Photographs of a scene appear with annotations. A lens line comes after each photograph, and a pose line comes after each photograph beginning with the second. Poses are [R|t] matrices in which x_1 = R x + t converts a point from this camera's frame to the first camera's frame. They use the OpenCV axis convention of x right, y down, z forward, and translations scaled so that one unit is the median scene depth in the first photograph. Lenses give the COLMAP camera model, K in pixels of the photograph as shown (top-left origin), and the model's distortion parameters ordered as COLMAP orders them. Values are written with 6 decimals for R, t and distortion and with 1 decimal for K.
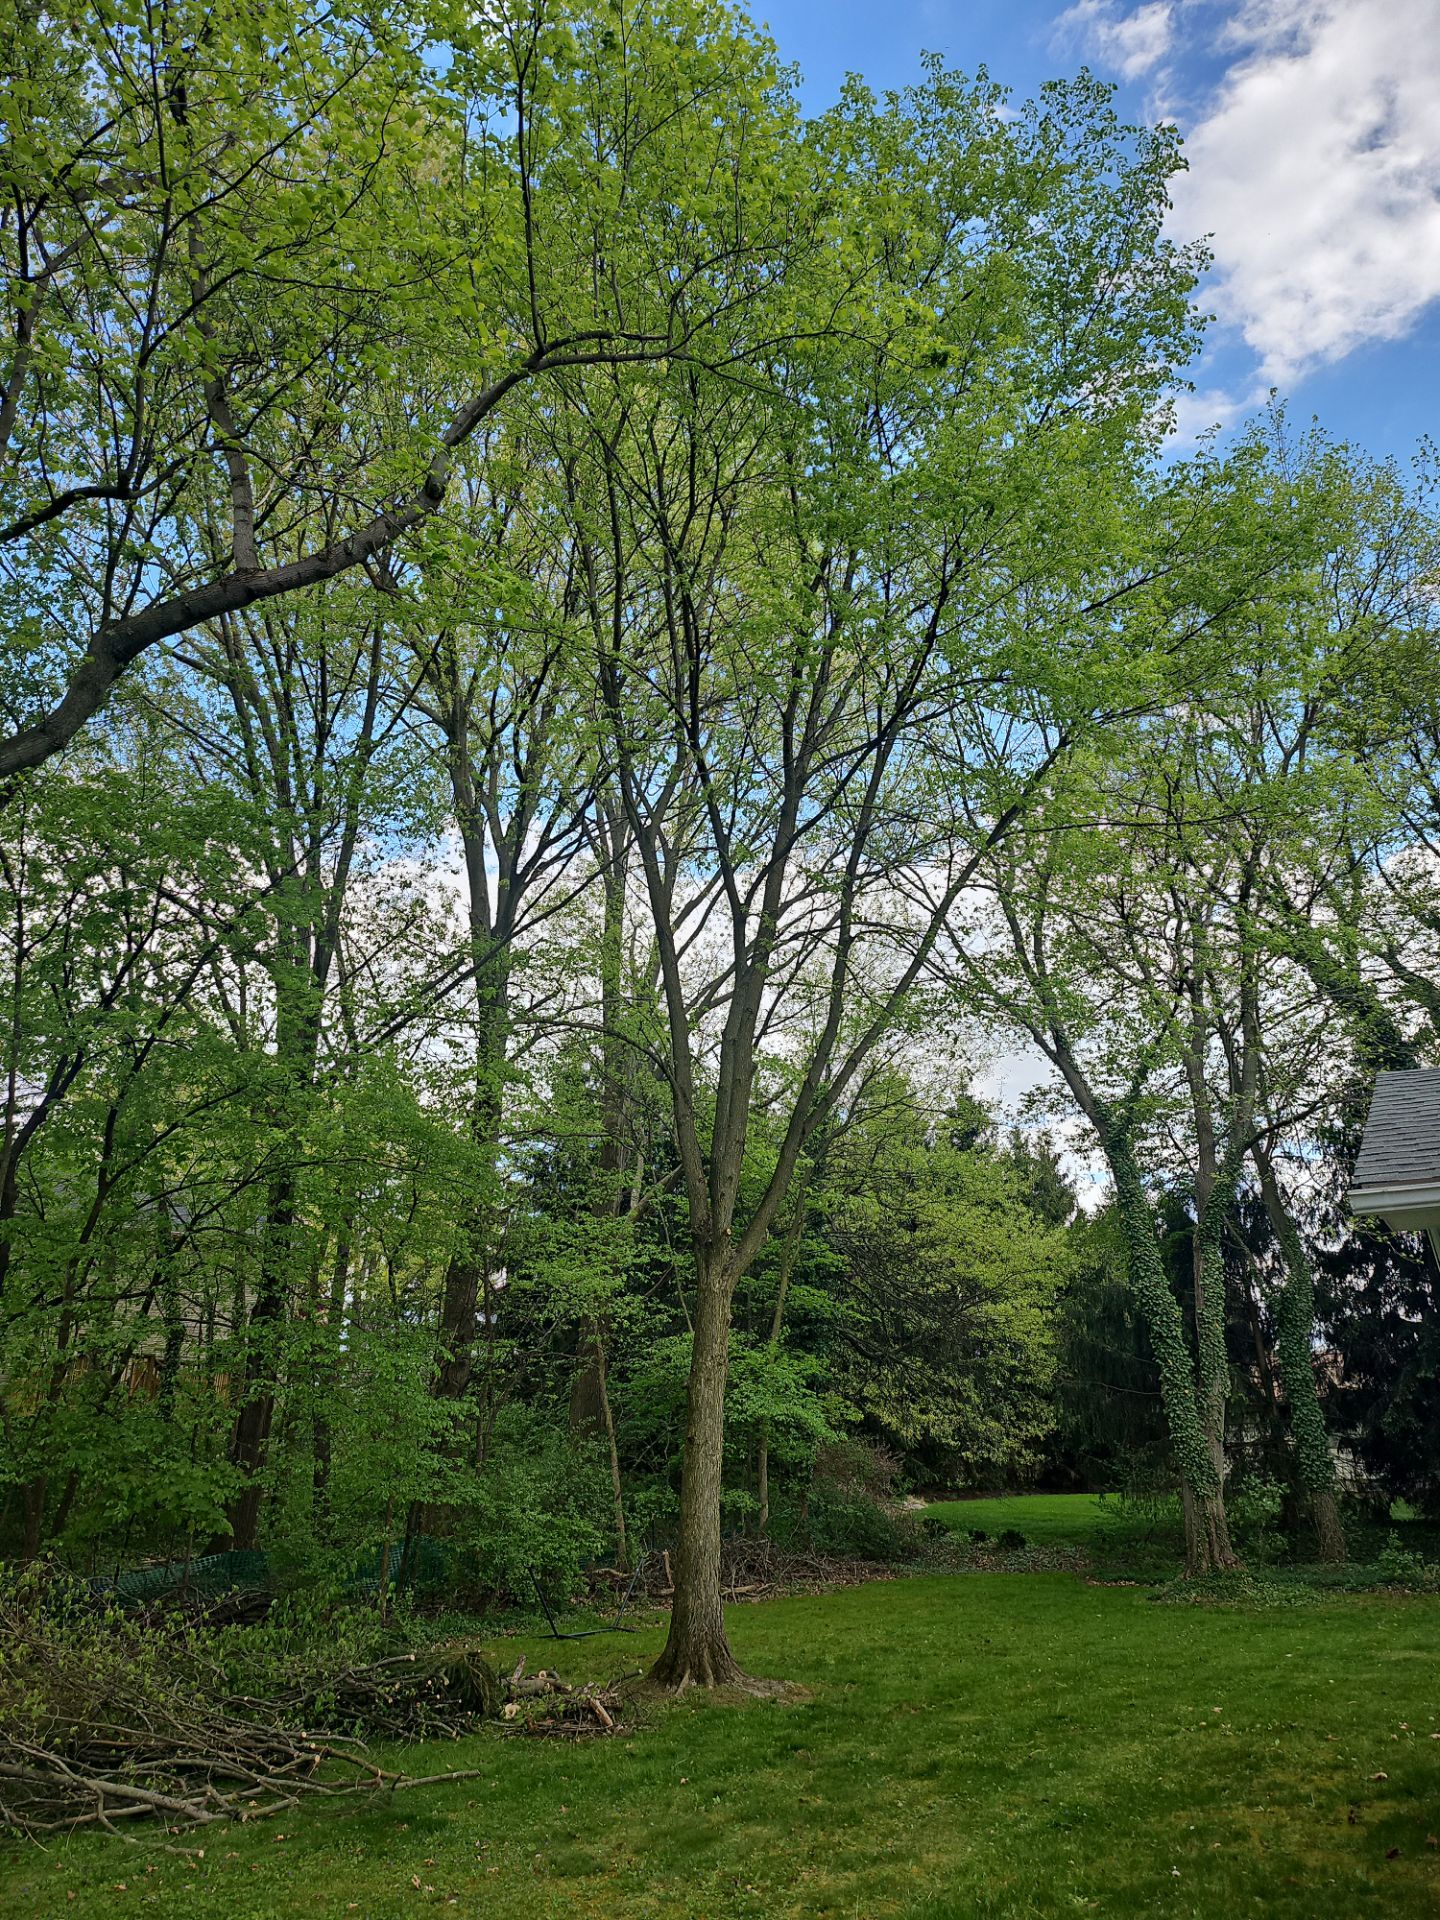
lens RADIAL K [[1332.3, 0, 733.0], [0, 1332.3, 958.9], [0, 0, 1]] dist [0.067542, -0.081618]
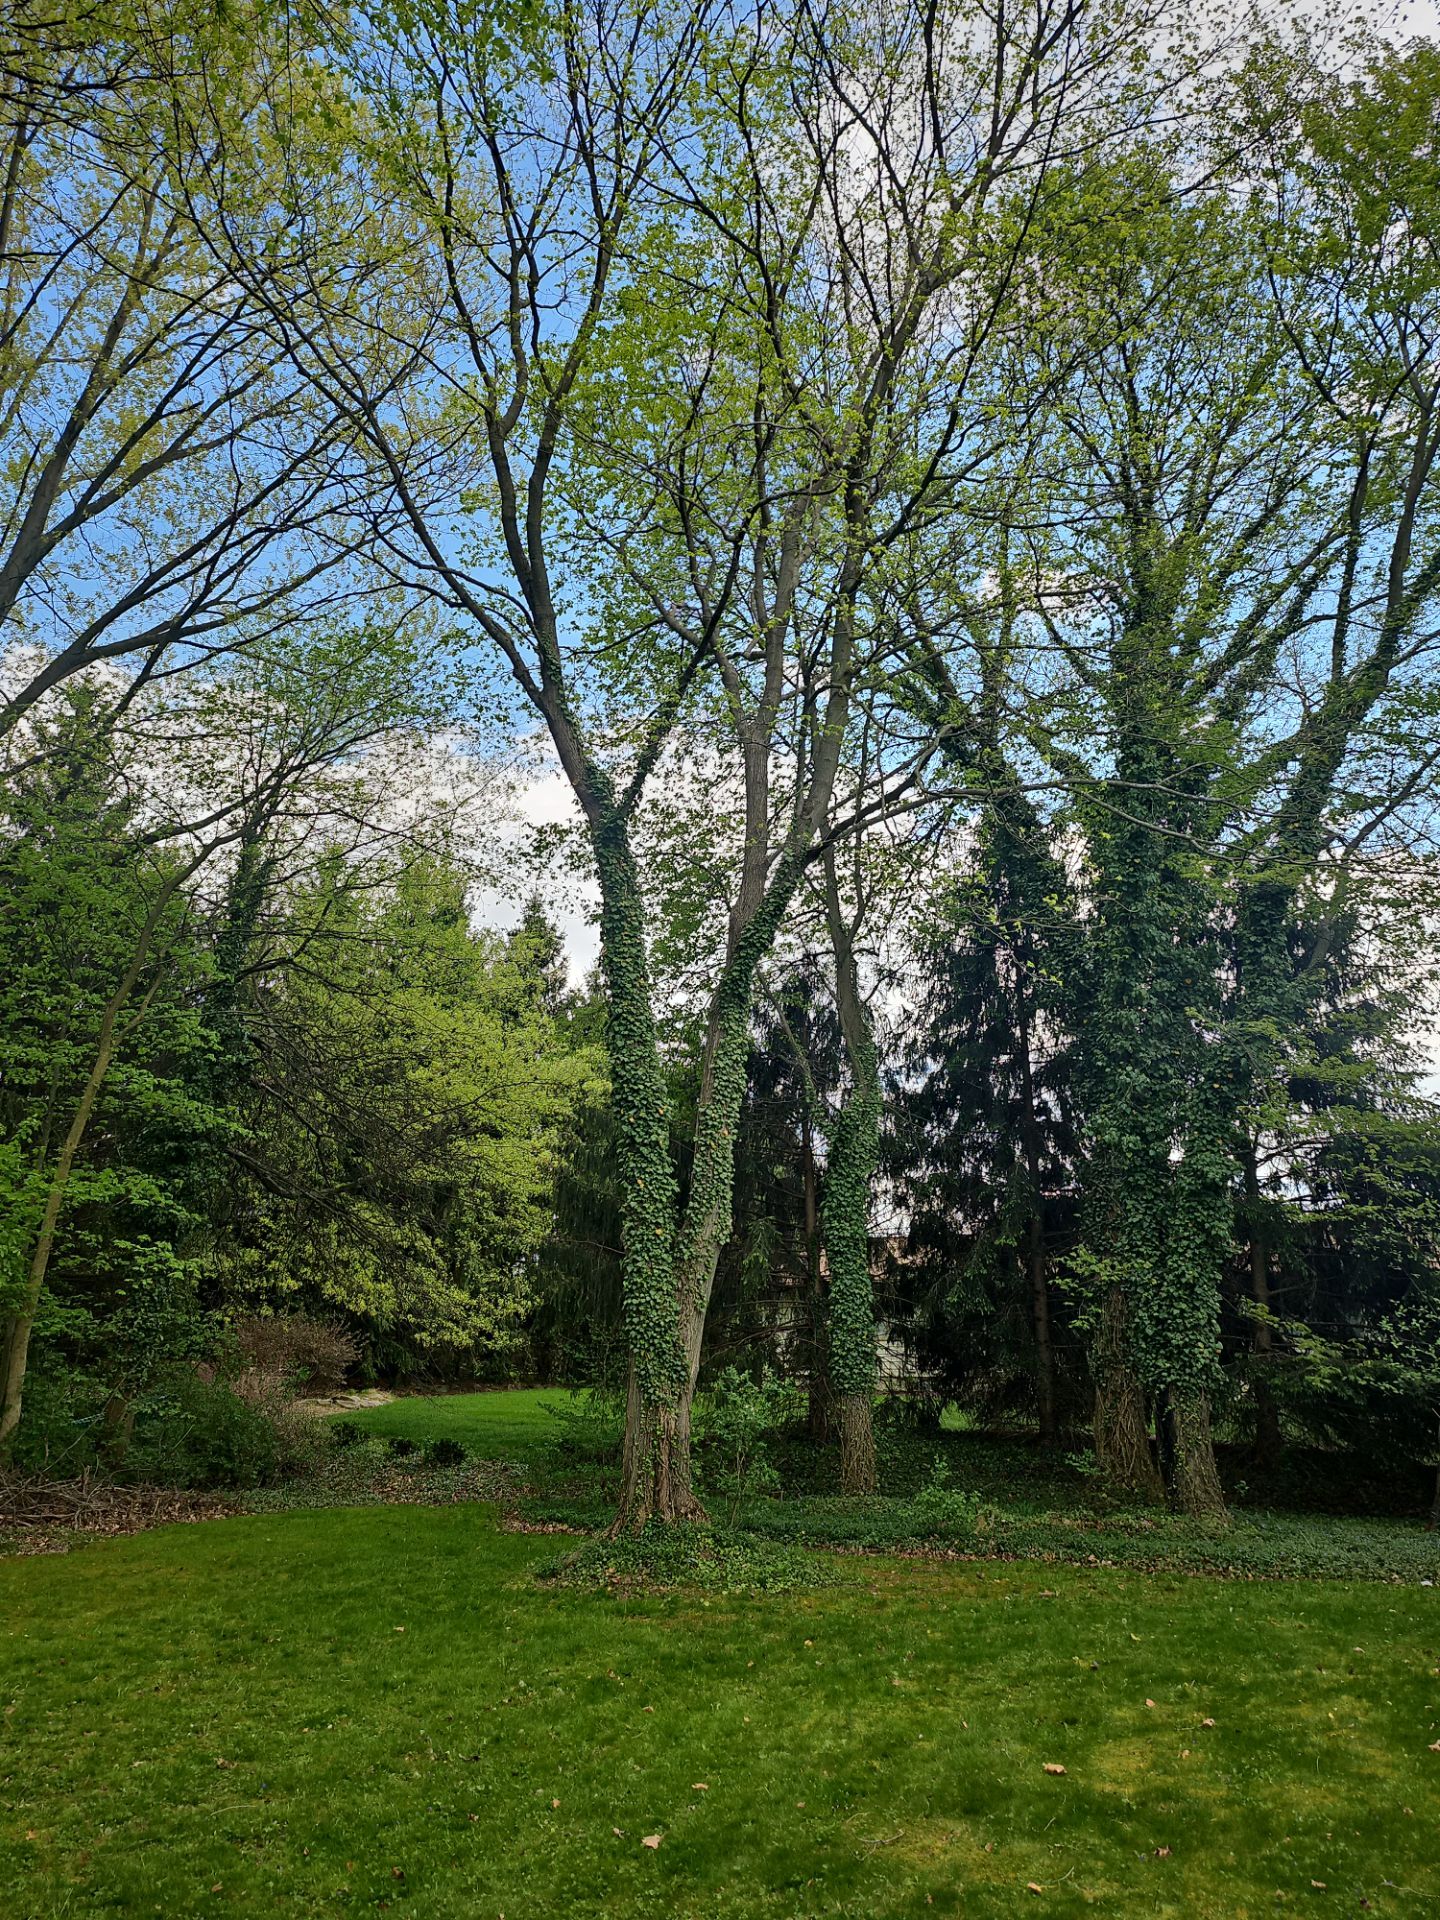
lens RADIAL K [[1332.3, 0, 733.0], [0, 1332.3, 958.9], [0, 0, 1]] dist [0.067542, -0.081618]
pose [[0.960636, 0.103297, 0.257894, 0.138952], [-0.121765, 0.990941, 0.056655, 0.111879], [-0.249705, -0.085828, 0.964511, 0.292829]]
